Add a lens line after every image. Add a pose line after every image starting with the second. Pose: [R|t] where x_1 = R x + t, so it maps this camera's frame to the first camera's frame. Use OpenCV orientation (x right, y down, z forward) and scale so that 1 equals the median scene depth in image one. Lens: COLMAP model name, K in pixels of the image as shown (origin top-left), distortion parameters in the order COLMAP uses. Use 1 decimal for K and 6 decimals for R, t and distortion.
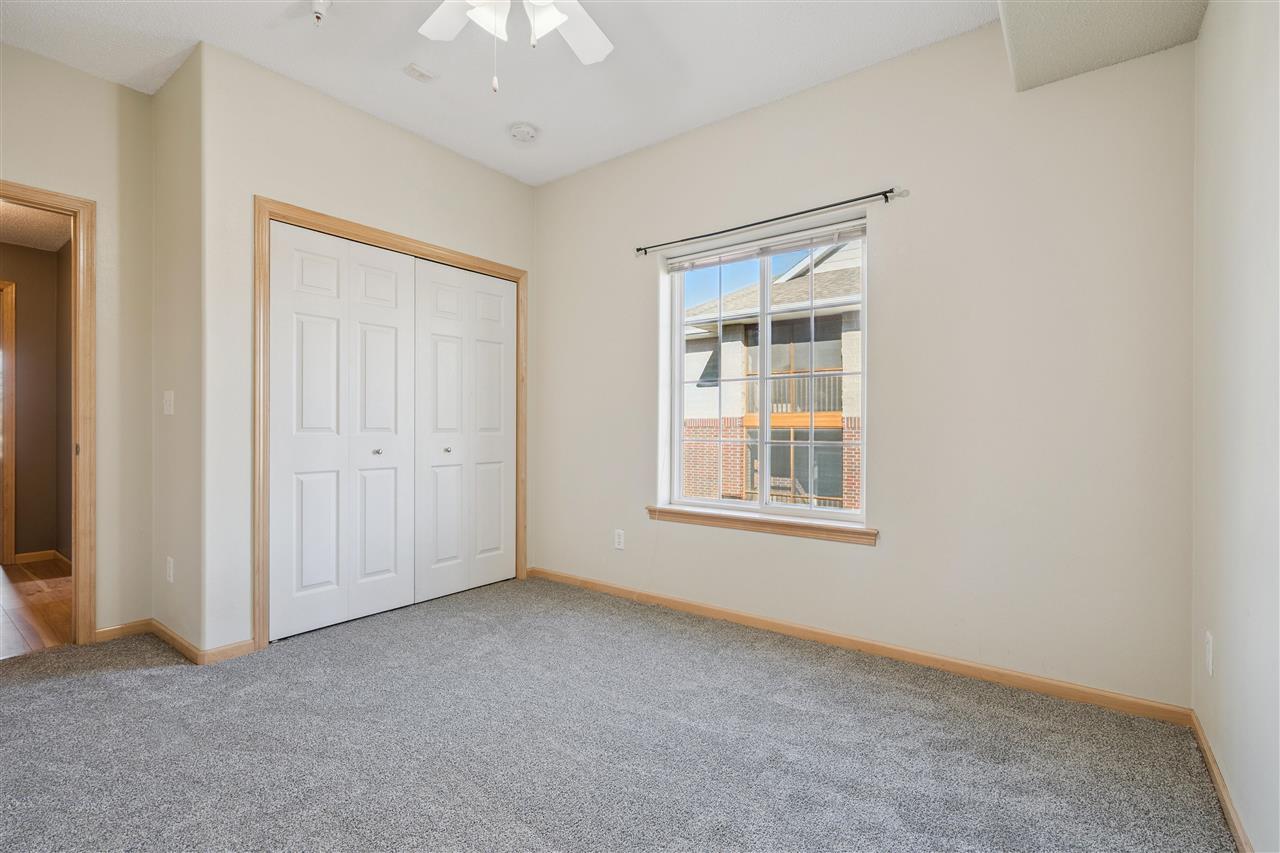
lens RADIAL K [[584.1, 0, 644.9], [0, 584.1, 424.3], [0, 0, 1]] dist [-0.003215, 0.000406]
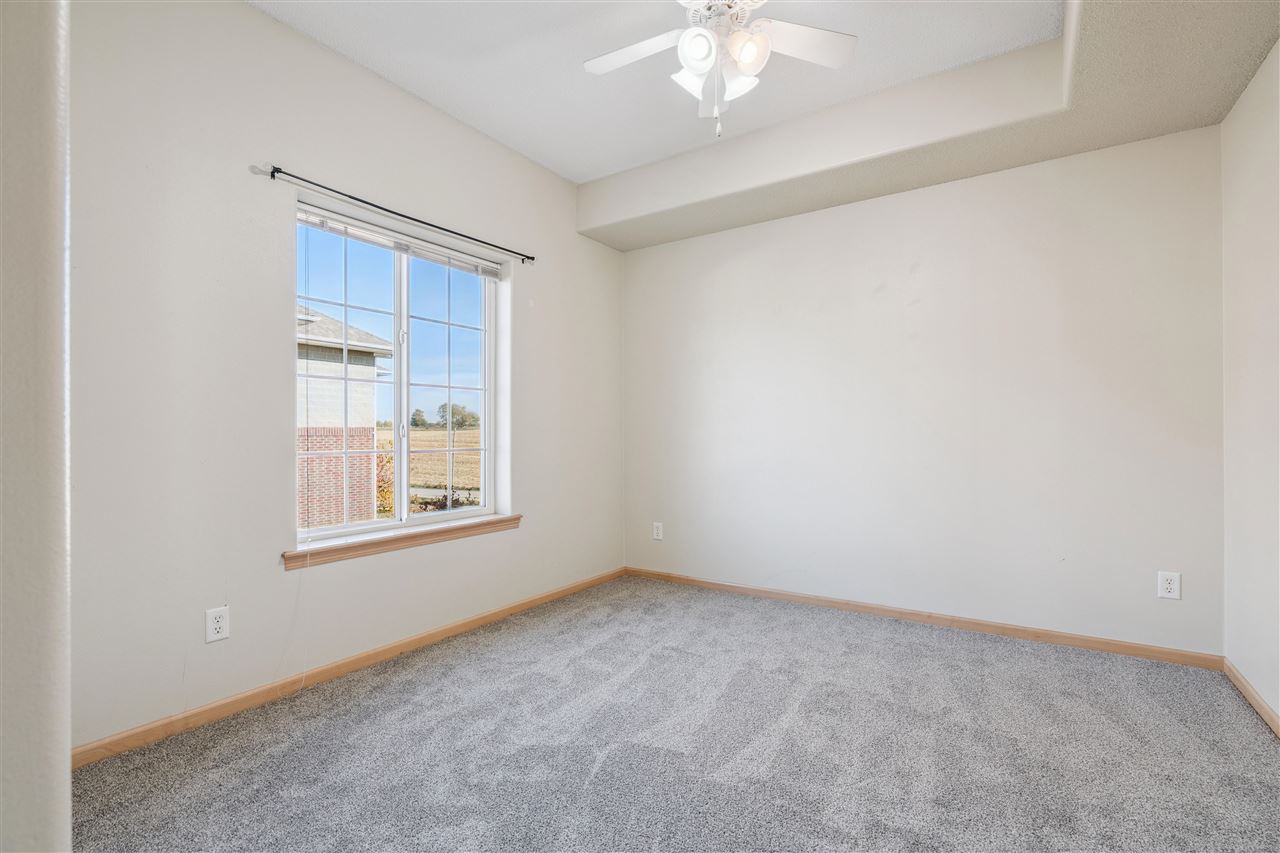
lens RADIAL K [[584.1, 0, 648.5], [0, 584.1, 431.5], [0, 0, 1]] dist [-0.003215, 0.000406]
pose [[-0.070592, -0.002403, 0.997502, -0.817238], [-0.005912, 0.999981, 0.001990, -0.006667], [-0.997488, -0.005757, -0.070605, 0.725853]]
